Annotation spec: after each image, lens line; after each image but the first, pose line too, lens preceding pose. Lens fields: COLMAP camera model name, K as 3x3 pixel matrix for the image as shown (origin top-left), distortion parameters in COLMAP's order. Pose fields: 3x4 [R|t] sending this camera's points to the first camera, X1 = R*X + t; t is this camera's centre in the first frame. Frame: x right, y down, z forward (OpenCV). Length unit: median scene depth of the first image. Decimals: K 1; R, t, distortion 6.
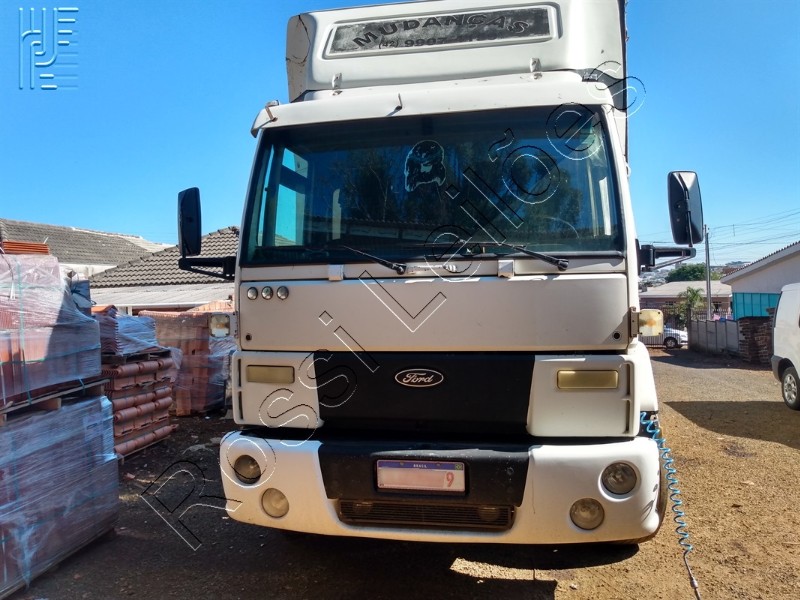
lens RADIAL K [[631.5, 0, 400.0], [0, 631.5, 300.0], [0, 0, 1]] dist [0.092111, -0.214064]
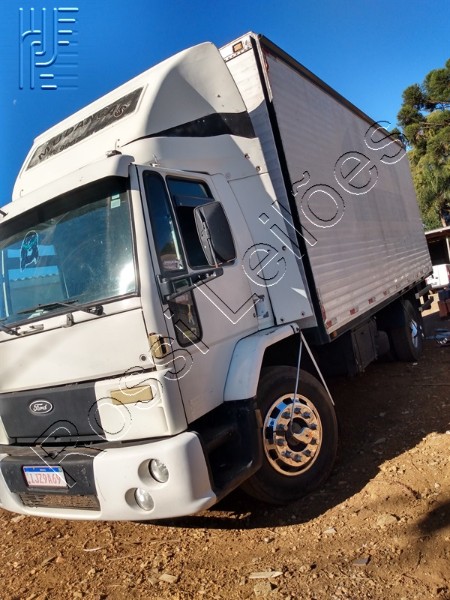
lens RADIAL K [[473.7, 0, 233.7], [0, 473.7, 300.8], [0, 0, 1]] dist [0.092111, -0.214064]
pose [[0.919334, -0.191351, -0.343817, 0.821771], [0.211820, 0.977047, 0.022611, -0.038751], [0.331599, -0.093614, 0.938764, 0.176491]]
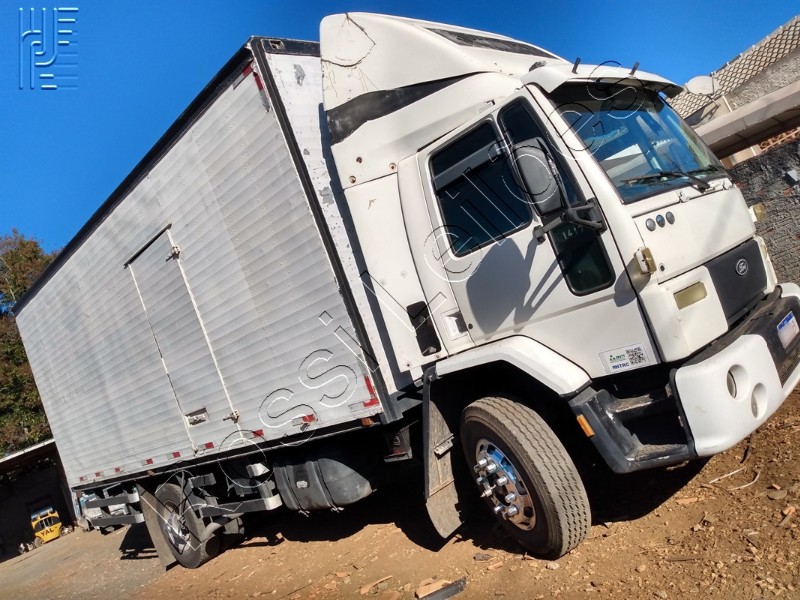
lens RADIAL K [[631.5, 0, 400.0], [0, 631.5, 300.0], [0, 0, 1]] dist [0.092111, -0.214064]
pose [[0.518366, -0.144048, 0.842939, -1.399182], [0.350360, 0.934959, -0.055681, 0.017943], [-0.780093, 0.324195, 0.535119, 0.867690]]
